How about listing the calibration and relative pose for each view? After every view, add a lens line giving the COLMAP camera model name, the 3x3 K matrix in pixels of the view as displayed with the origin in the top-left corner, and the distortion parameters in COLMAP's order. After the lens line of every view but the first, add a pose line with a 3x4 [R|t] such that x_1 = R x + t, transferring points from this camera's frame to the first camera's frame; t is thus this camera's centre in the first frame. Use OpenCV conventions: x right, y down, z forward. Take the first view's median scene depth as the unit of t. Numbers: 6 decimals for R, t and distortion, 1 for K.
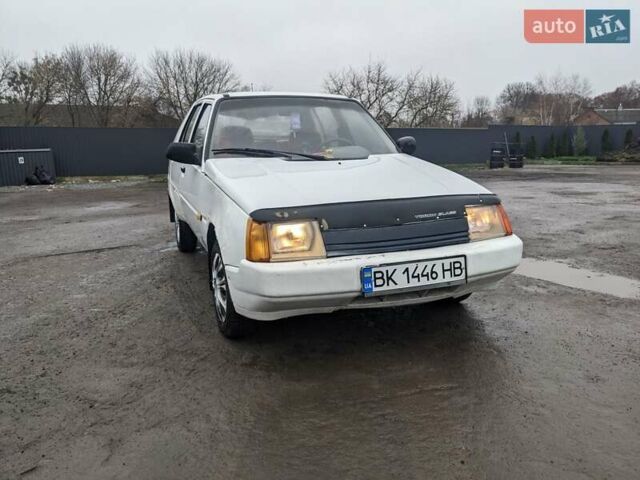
lens RADIAL K [[495.4, 0, 315.5], [0, 495.4, 239.9], [0, 0, 1]] dist [0.067030, -0.102327]
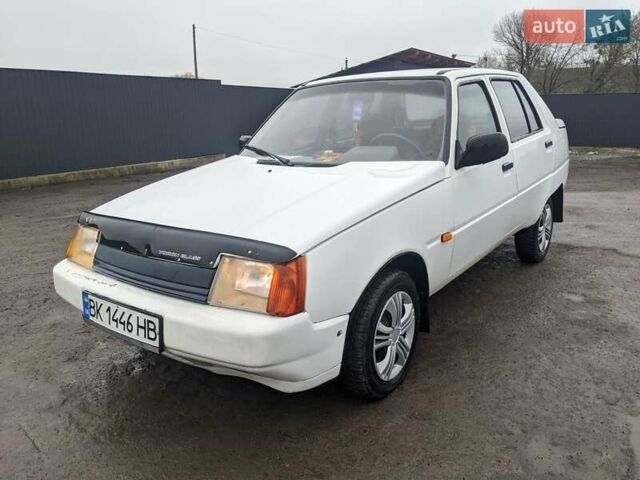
lens RADIAL K [[497.5, 0, 320.0], [0, 497.5, 240.0], [0, 0, 1]] dist [0.058245, -0.093779]
pose [[0.538498, 0.204099, -0.817535, 1.015269], [-0.147055, 0.978096, 0.147320, -0.226402], [0.829695, 0.040891, 0.556717, 0.779482]]
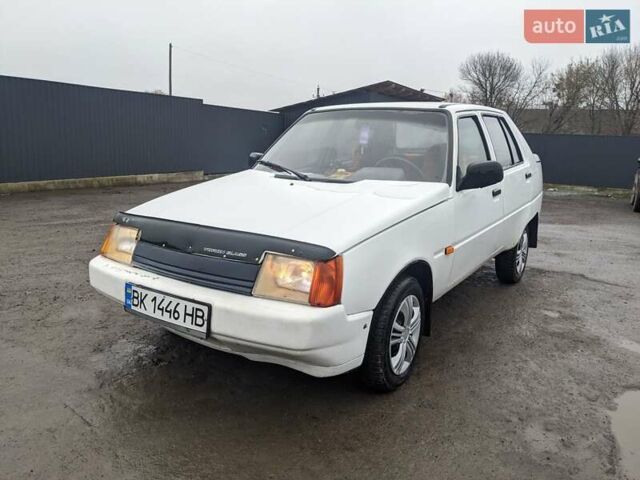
lens RADIAL K [[495.4, 0, 315.5], [0, 495.4, 239.9], [0, 0, 1]] dist [0.067030, -0.102327]
pose [[0.580245, 0.191116, -0.791701, 1.041590], [-0.198157, 0.975995, 0.090373, -0.186325], [0.789968, 0.104442, 0.604187, 0.627822]]
